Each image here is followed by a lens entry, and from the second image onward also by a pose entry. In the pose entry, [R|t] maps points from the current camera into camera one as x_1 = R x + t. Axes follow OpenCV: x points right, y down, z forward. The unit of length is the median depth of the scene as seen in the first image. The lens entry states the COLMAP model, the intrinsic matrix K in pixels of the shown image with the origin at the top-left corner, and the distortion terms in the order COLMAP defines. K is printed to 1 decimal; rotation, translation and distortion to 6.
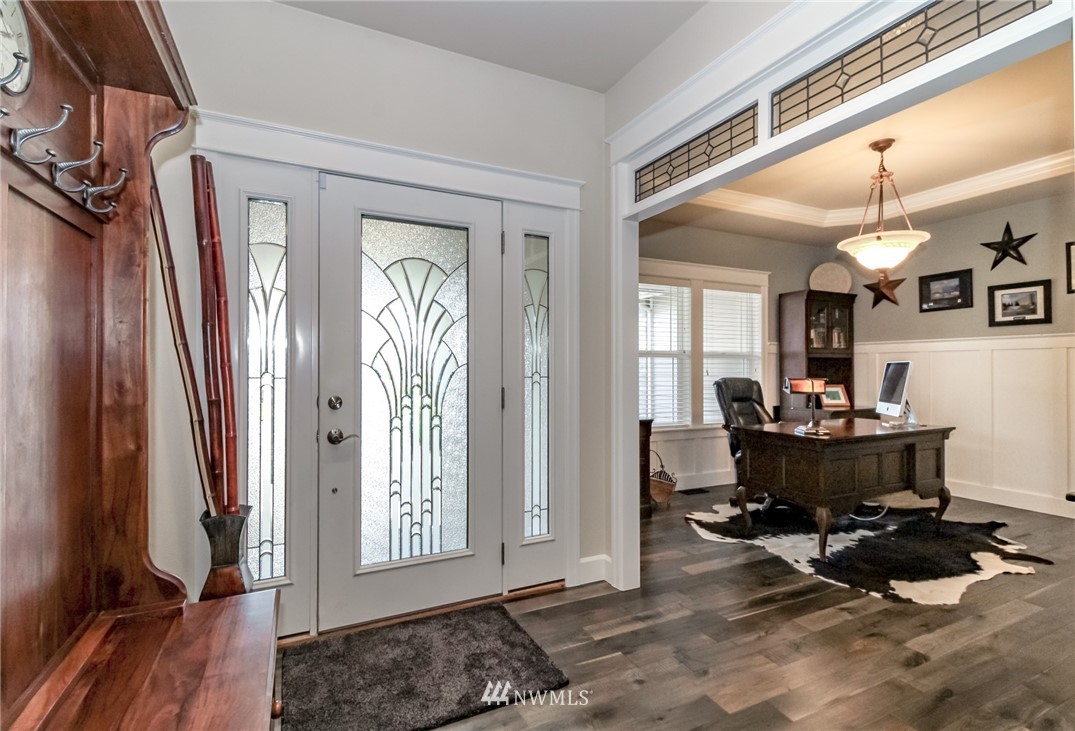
lens RADIAL K [[498.1, 0, 522.4], [0, 498.1, 364.8], [0, 0, 1]] dist [0.003245, -0.008262]
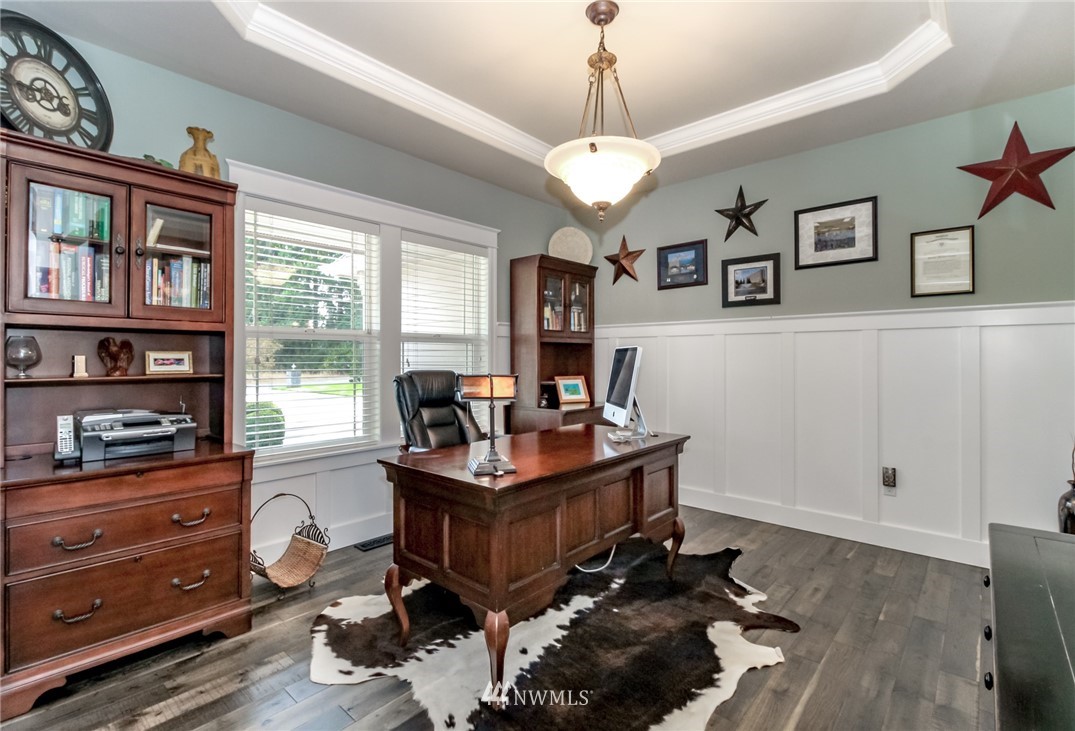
lens RADIAL K [[497.7, 0, 551.0], [0, 497.7, 356.0], [0, 0, 1]] dist [0.002232, -0.001028]
pose [[0.904930, -0.001121, 0.425559, 0.313342], [-0.002243, 0.999970, 0.007403, 0.001264], [-0.425555, -0.007653, 0.904900, 0.354883]]
